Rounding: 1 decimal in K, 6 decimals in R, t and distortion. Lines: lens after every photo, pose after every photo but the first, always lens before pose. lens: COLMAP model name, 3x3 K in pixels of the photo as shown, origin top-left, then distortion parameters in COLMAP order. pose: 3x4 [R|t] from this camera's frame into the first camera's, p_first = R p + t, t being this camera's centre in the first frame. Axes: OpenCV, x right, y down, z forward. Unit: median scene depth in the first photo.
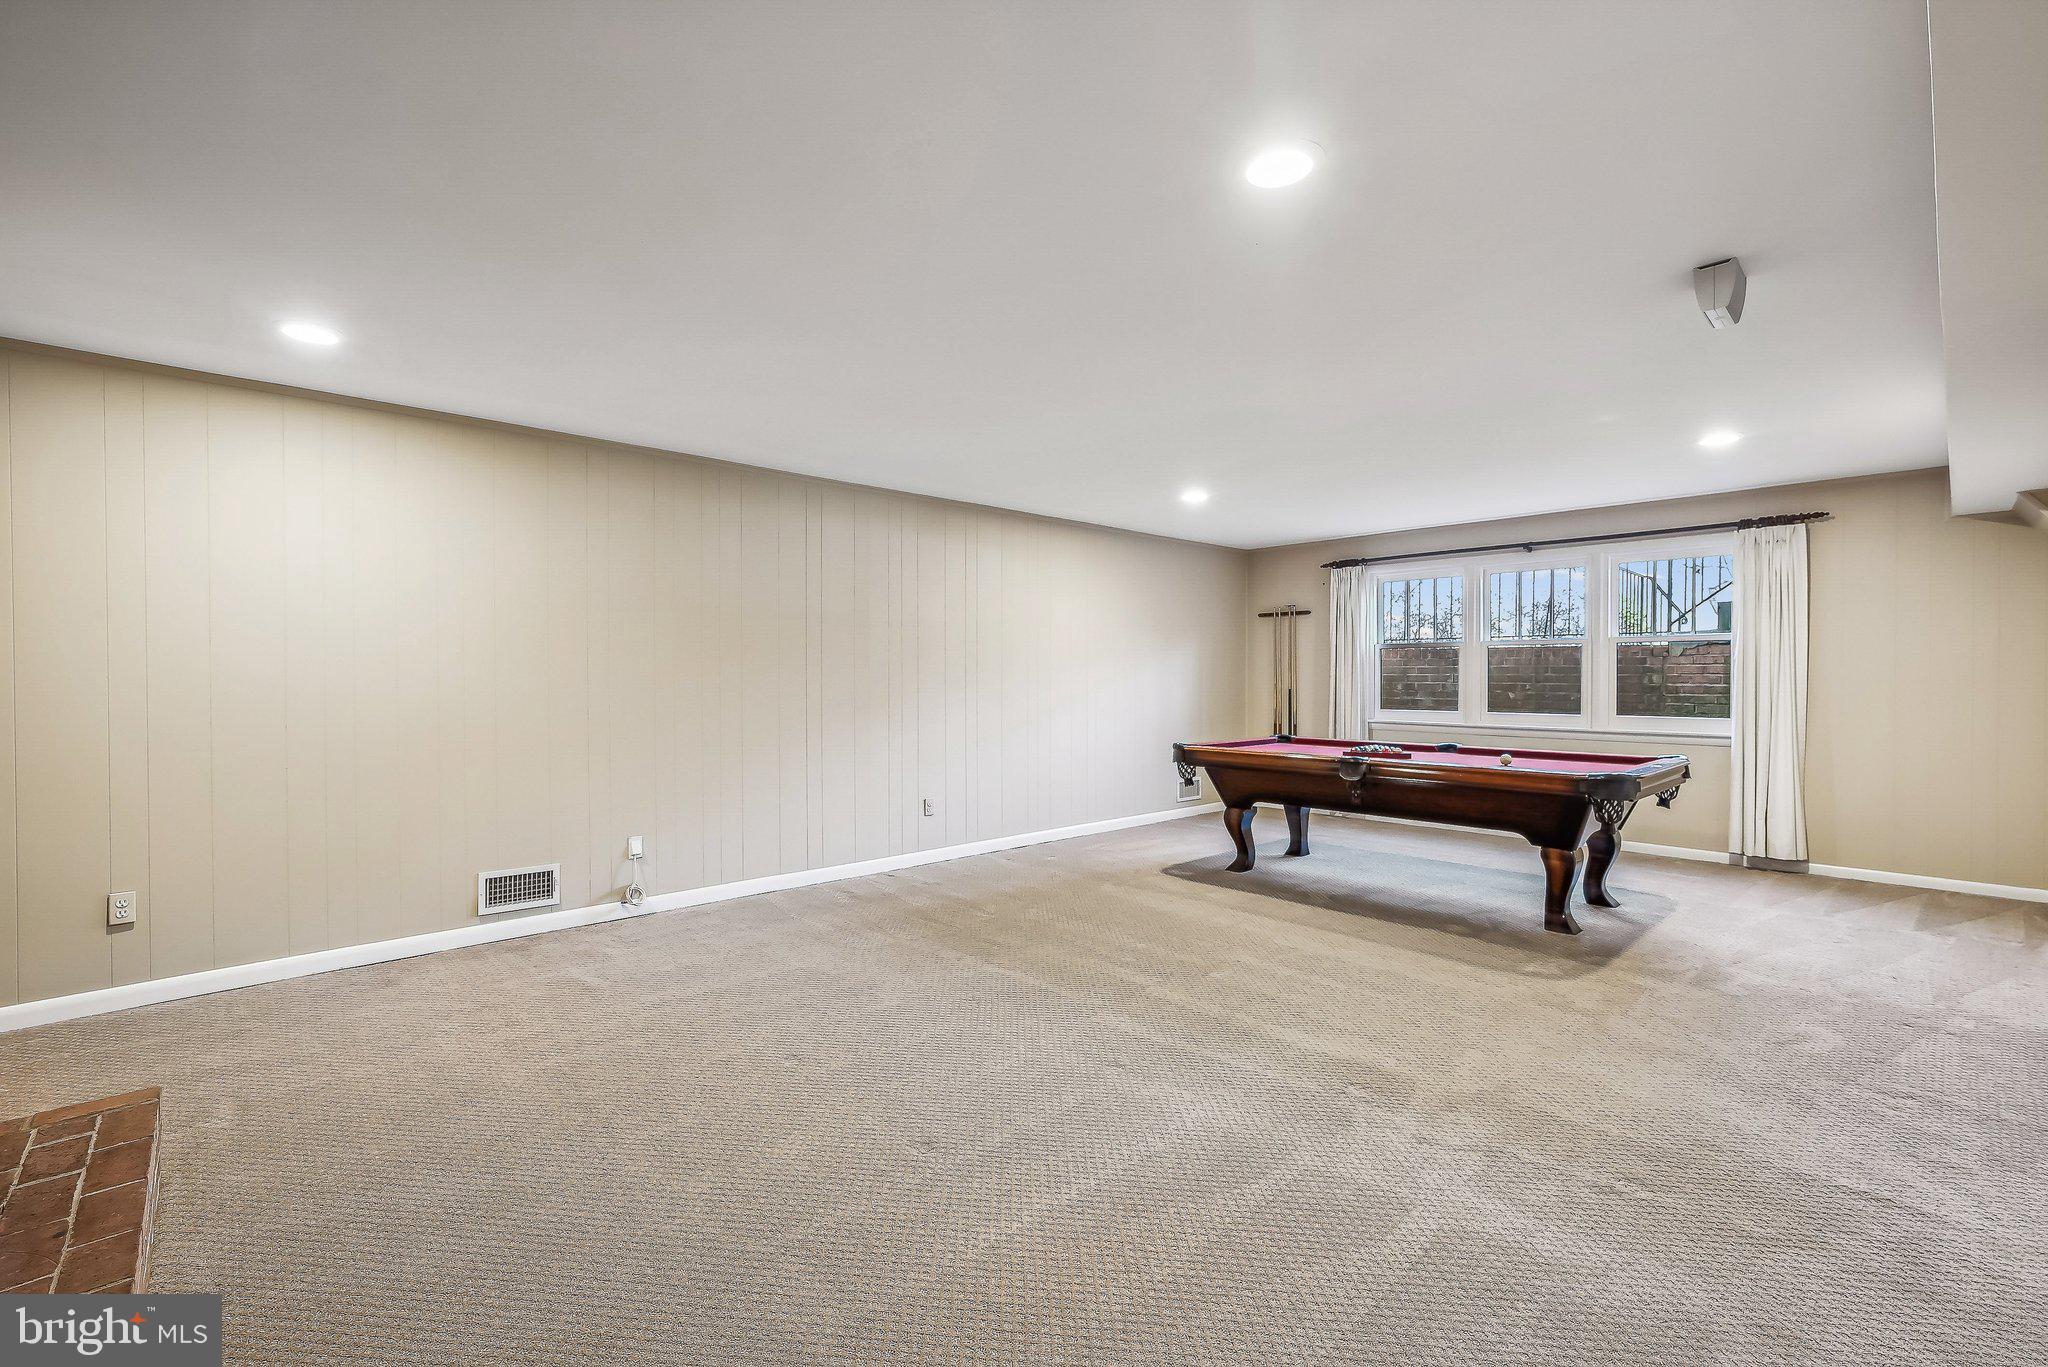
lens RADIAL K [[891.0, 0, 1024.0], [0, 891.0, 683.5], [0, 0, 1]] dist [-0.001123, -0.000092]
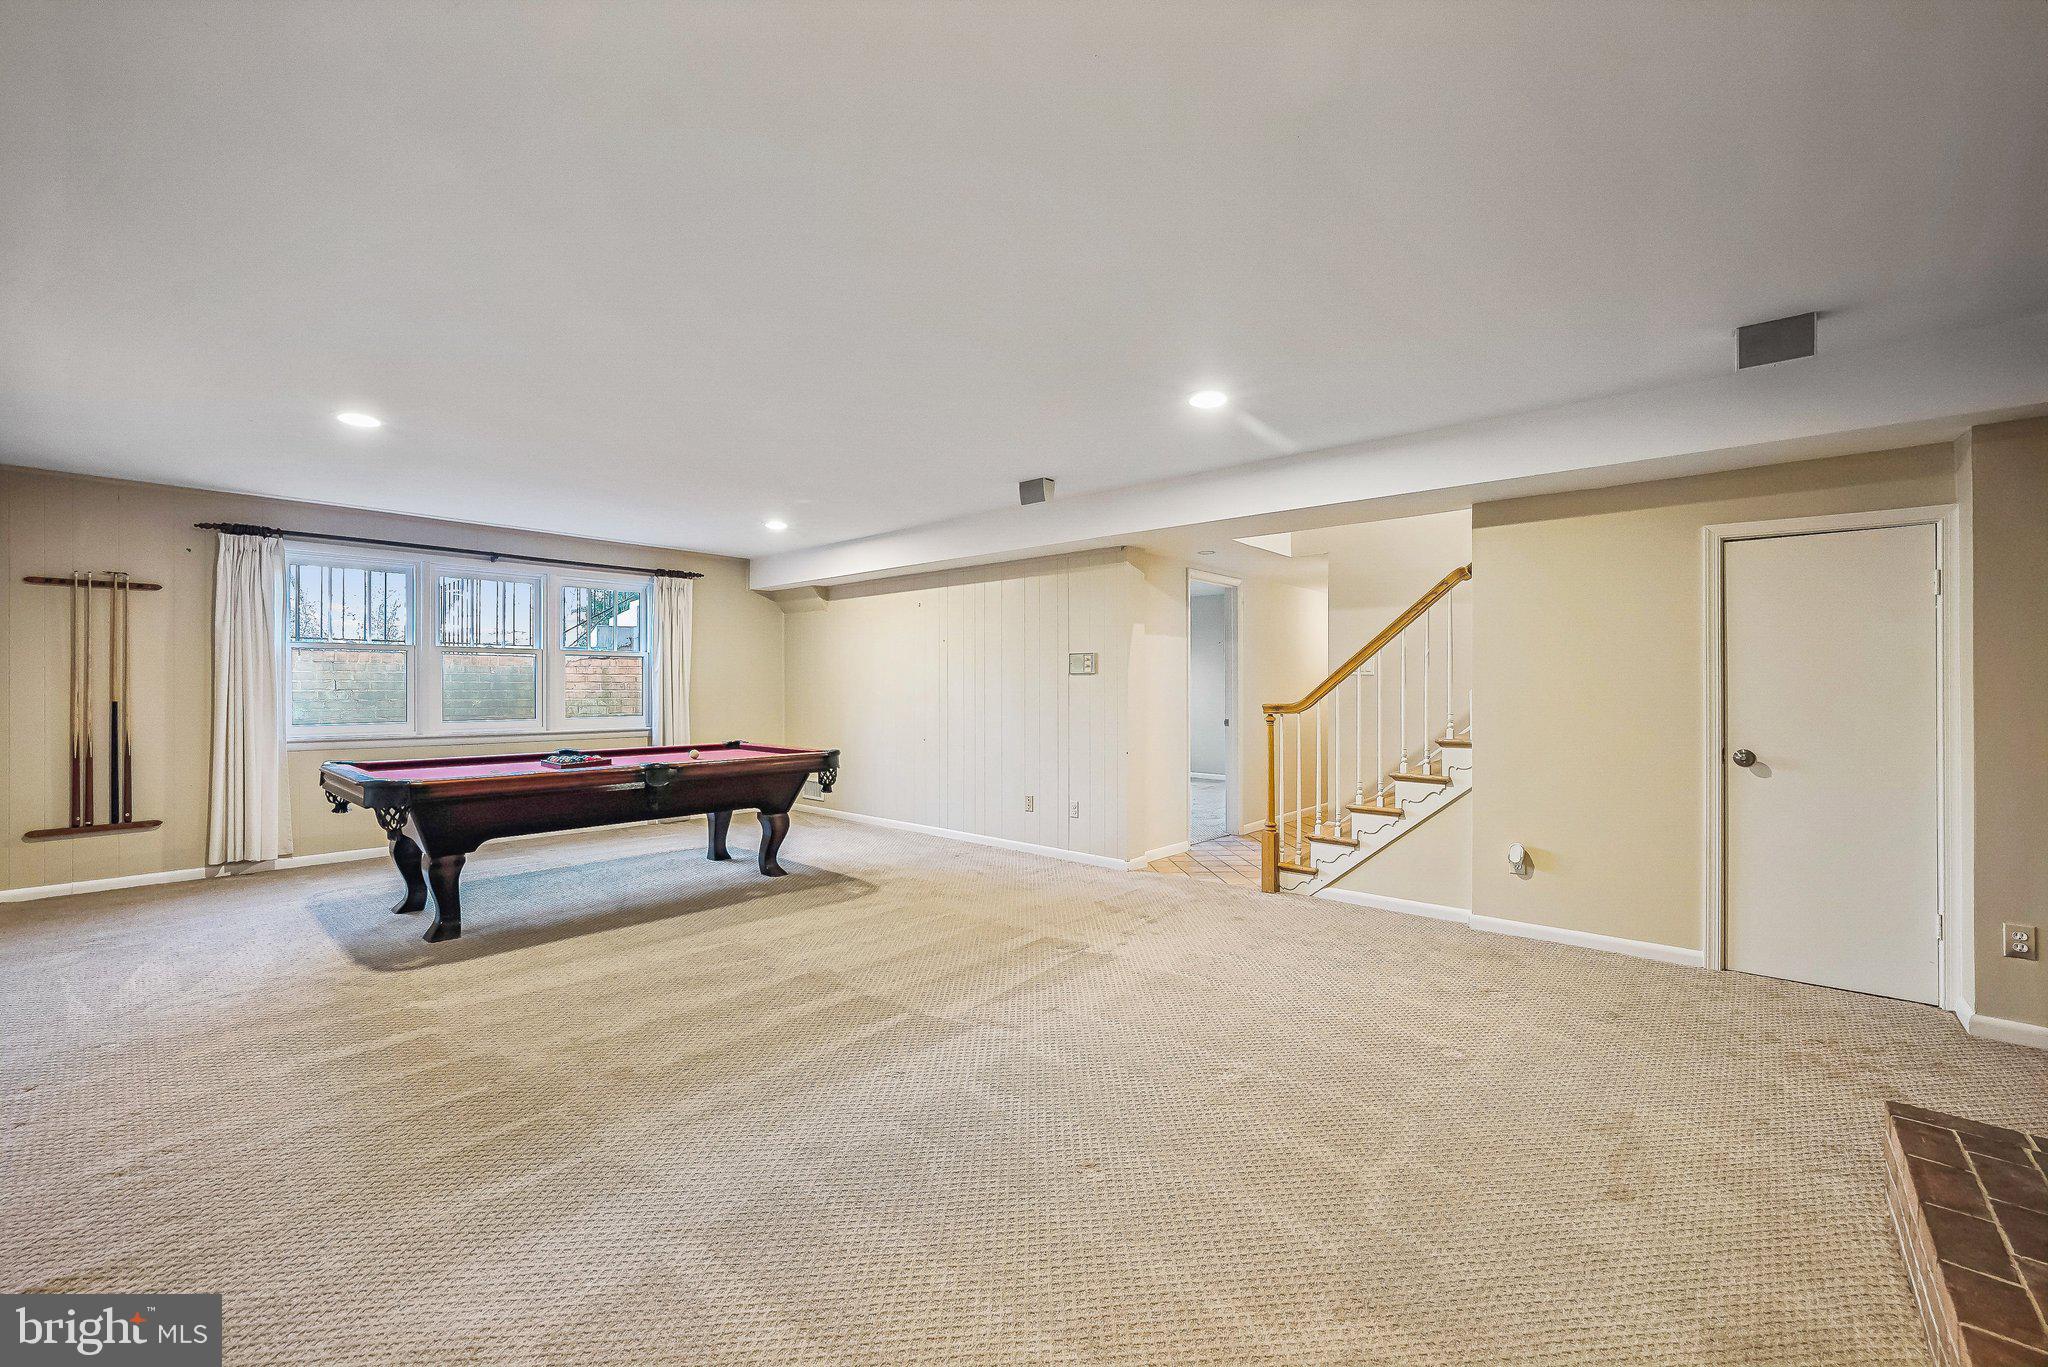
lens RADIAL K [[811.6, 0, 1024.0], [0, 811.6, 683.5], [0, 0, 1]] dist [-0.002009, 0.000068]
pose [[-0.077829, 0.003804, 0.996959, -0.523513], [0.005880, 0.999977, -0.003357, -0.001801], [-0.996949, 0.005601, -0.077850, 0.598386]]
